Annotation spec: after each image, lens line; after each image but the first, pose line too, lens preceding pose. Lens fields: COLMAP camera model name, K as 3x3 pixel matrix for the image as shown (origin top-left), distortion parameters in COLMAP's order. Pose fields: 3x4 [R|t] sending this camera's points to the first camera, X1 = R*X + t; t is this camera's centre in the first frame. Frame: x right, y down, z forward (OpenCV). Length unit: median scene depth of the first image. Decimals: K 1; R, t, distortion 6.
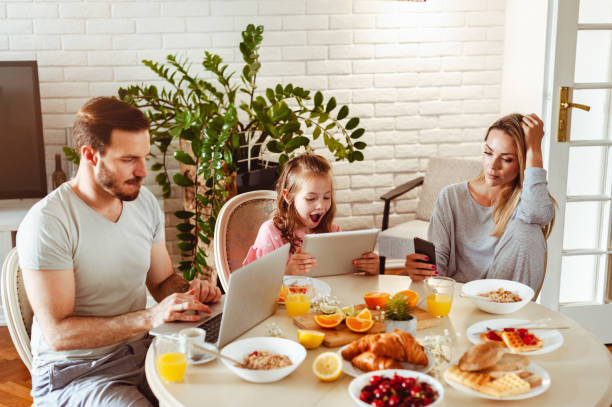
lens RADIAL K [[885.3, 0, 306.0], [0, 885.3, 203.5], [0, 0, 1]] dist [-0.001359, 0.117297]
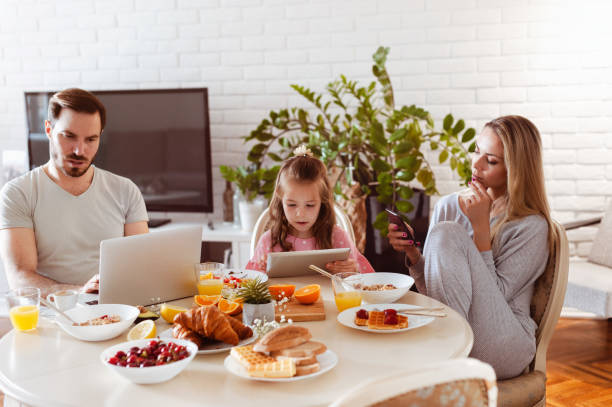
lens RADIAL K [[885.3, 0, 306.0], [0, 885.3, 203.5], [0, 0, 1]] dist [-0.001359, 0.117297]
pose [[0.897769, 0.043633, -0.438300, 0.302433], [-0.077578, 0.995189, -0.059831, 0.040255], [0.433581, 0.087717, 0.896835, 0.079889]]
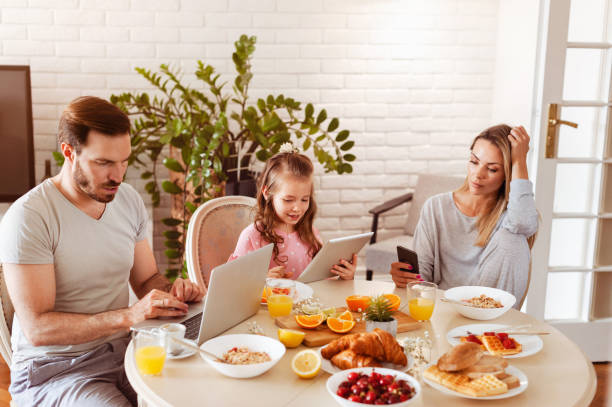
lens RADIAL K [[885.3, 0, 306.0], [0, 885.3, 203.5], [0, 0, 1]] dist [-0.001359, 0.117297]
pose [[0.999641, 0.025800, 0.007277, 0.005770], [-0.025593, 0.999299, -0.027307, 0.014848], [-0.007977, 0.027111, 0.999601, -0.001862]]
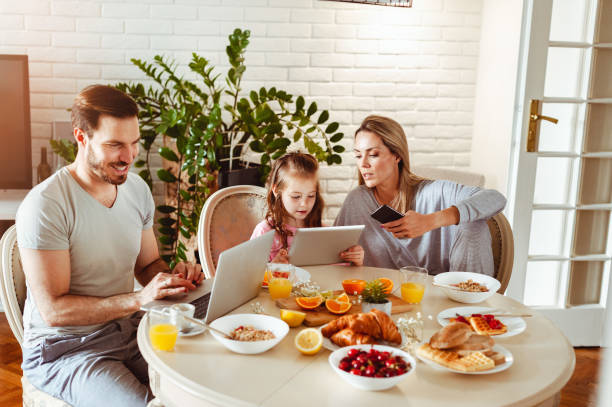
lens RADIAL K [[885.3, 0, 306.0], [0, 885.3, 203.5], [0, 0, 1]] dist [-0.001359, 0.117297]
pose [[0.998763, 0.036114, 0.034194, -0.010457], [-0.035567, 0.999232, -0.016473, 0.016730], [-0.034762, 0.015236, 0.999279, -0.037677]]
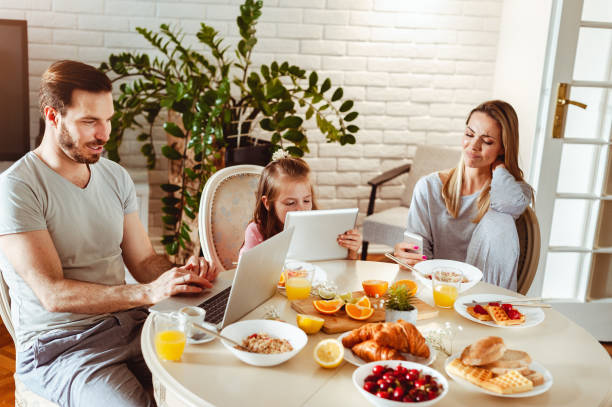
lens RADIAL K [[885.3, 0, 306.0], [0, 885.3, 203.5], [0, 0, 1]] dist [-0.001359, 0.117297]
pose [[0.997458, 0.060366, 0.037865, -0.023204], [-0.061252, 0.997865, 0.022676, -0.001418], [-0.036416, -0.024937, 0.999026, 0.010611]]
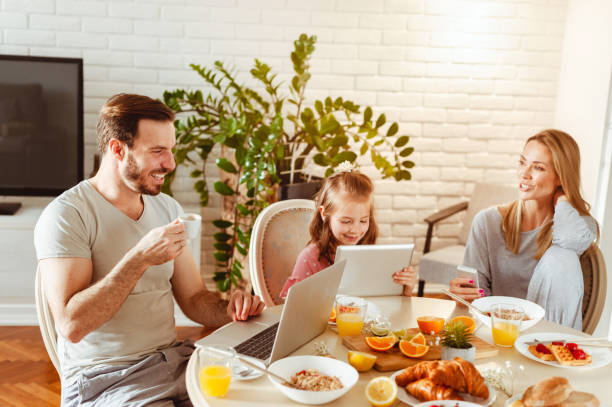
lens RADIAL K [[885.3, 0, 306.0], [0, 885.3, 203.5], [0, 0, 1]] dist [-0.001359, 0.117297]
pose [[0.997563, 0.063422, -0.029071, -0.019199], [-0.064081, 0.997694, -0.022353, 0.005881], [0.027586, 0.024161, 0.999327, 0.030156]]
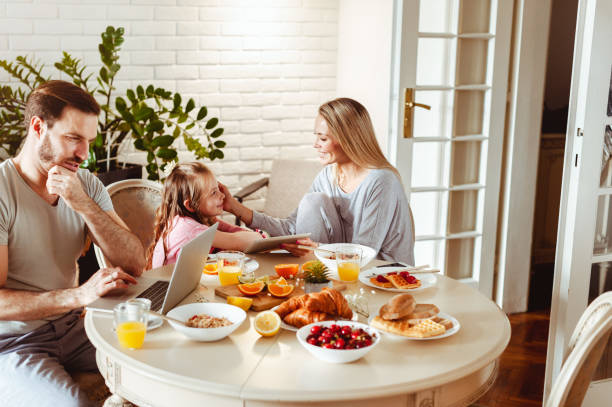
lens RADIAL K [[885.3, 0, 306.0], [0, 885.3, 203.5], [0, 0, 1]] dist [-0.001359, 0.117297]
pose [[0.970970, -0.022527, 0.238138, -0.089523], [0.028384, 0.999372, -0.021191, 0.029092], [-0.237511, 0.027335, 0.971000, -0.037897]]
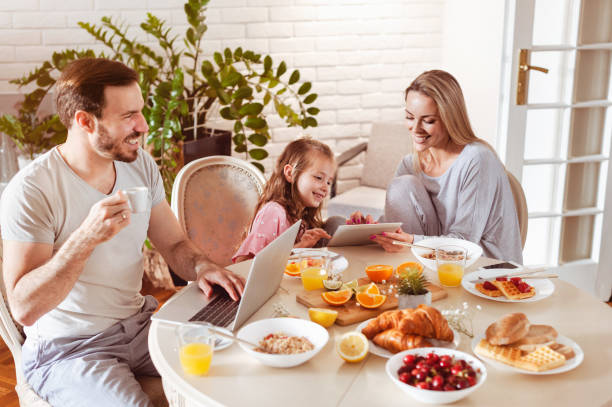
lens RADIAL K [[885.3, 0, 306.0], [0, 885.3, 203.5], [0, 0, 1]] dist [-0.001359, 0.117297]
pose [[0.992410, -0.024555, 0.120500, -0.064703], [0.019875, 0.999006, 0.039891, -0.003377], [-0.121360, -0.037193, 0.991911, 0.037238]]
